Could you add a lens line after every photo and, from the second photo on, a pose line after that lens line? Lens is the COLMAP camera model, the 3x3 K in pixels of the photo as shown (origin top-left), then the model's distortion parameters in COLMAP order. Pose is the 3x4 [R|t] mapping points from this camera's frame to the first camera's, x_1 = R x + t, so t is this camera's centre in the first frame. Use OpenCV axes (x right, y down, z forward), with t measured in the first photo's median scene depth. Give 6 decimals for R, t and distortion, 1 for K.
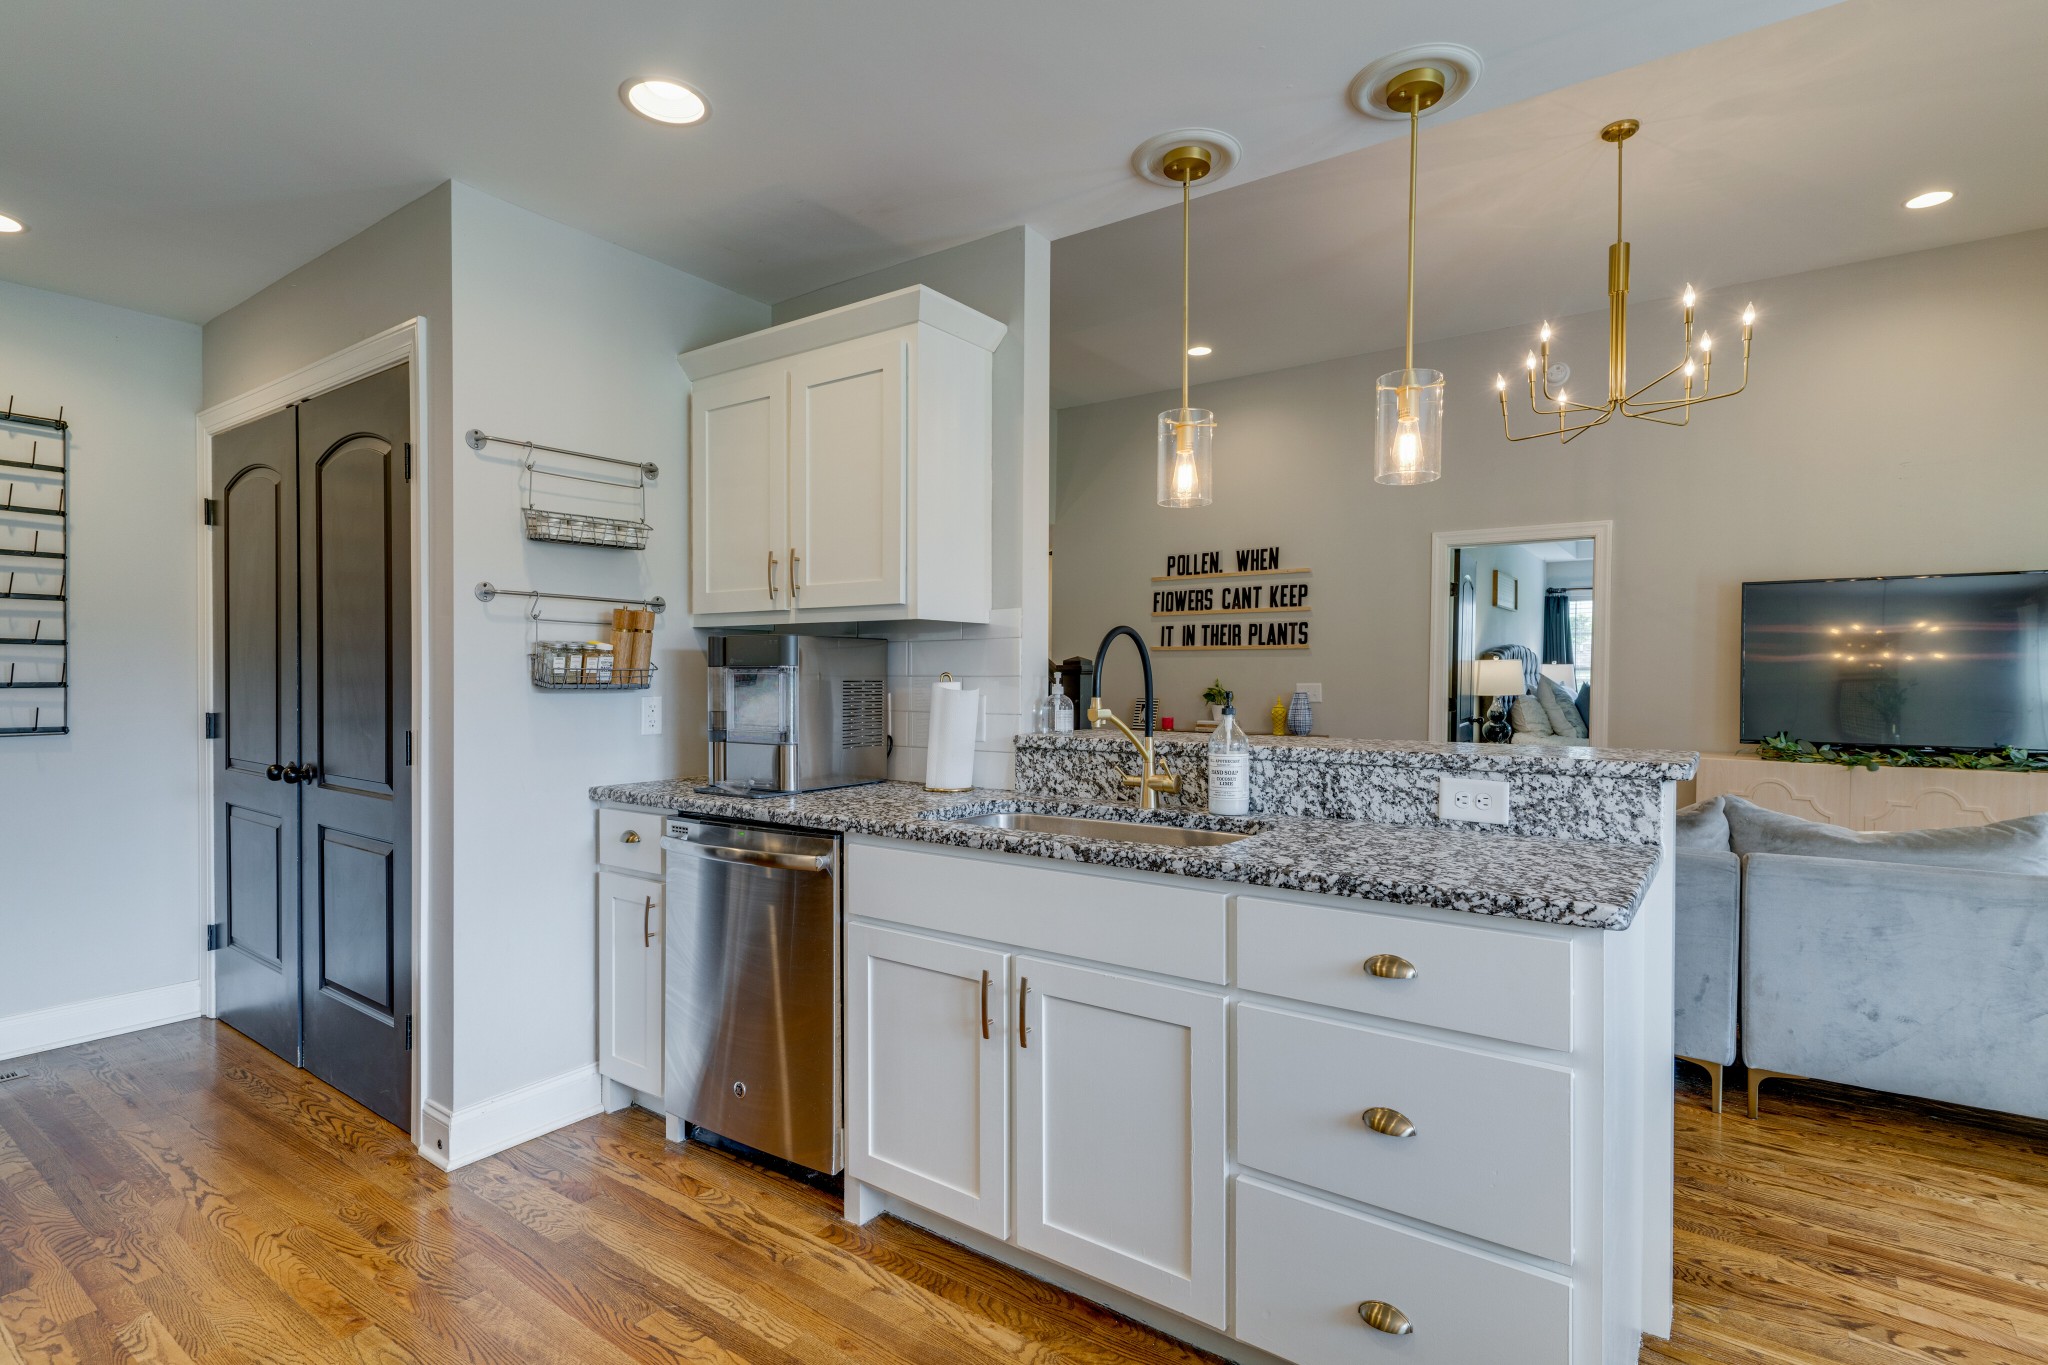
lens RADIAL K [[989.7, 0, 1021.7], [0, 989.7, 689.5], [0, 0, 1]] dist [0.007104, -0.000624]
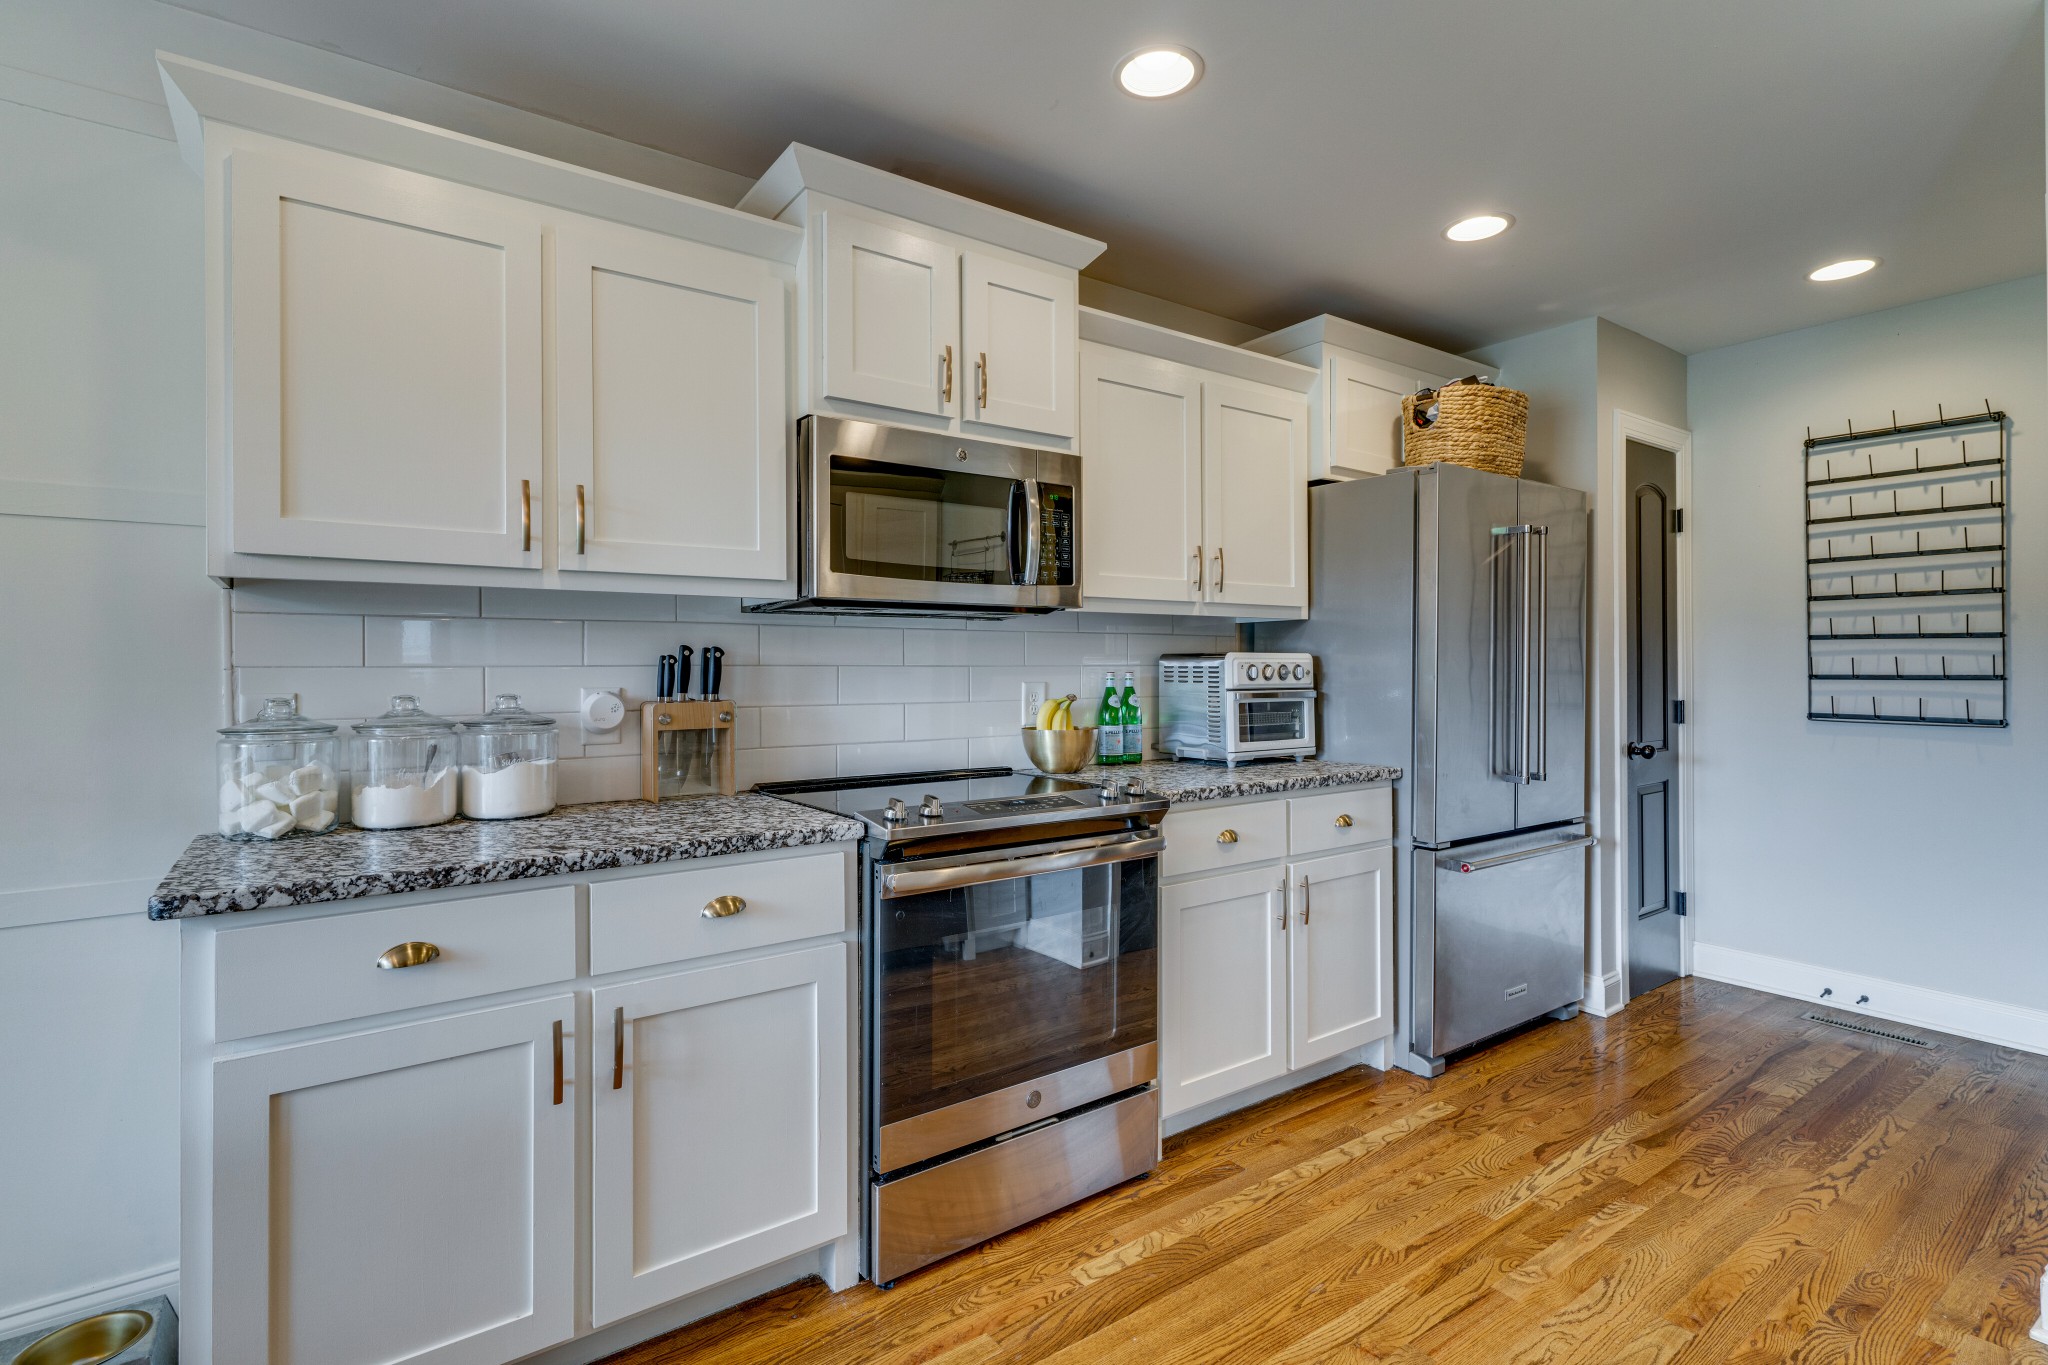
lens RADIAL K [[989.7, 0, 1030.4], [0, 989.7, 664.7], [0, 0, 1]] dist [0.007104, -0.000624]
pose [[-0.325057, -0.006288, -0.945674, 0.340826], [-0.013638, 0.999905, -0.001960, -0.002943], [0.945596, 0.012260, -0.325112, 0.491797]]
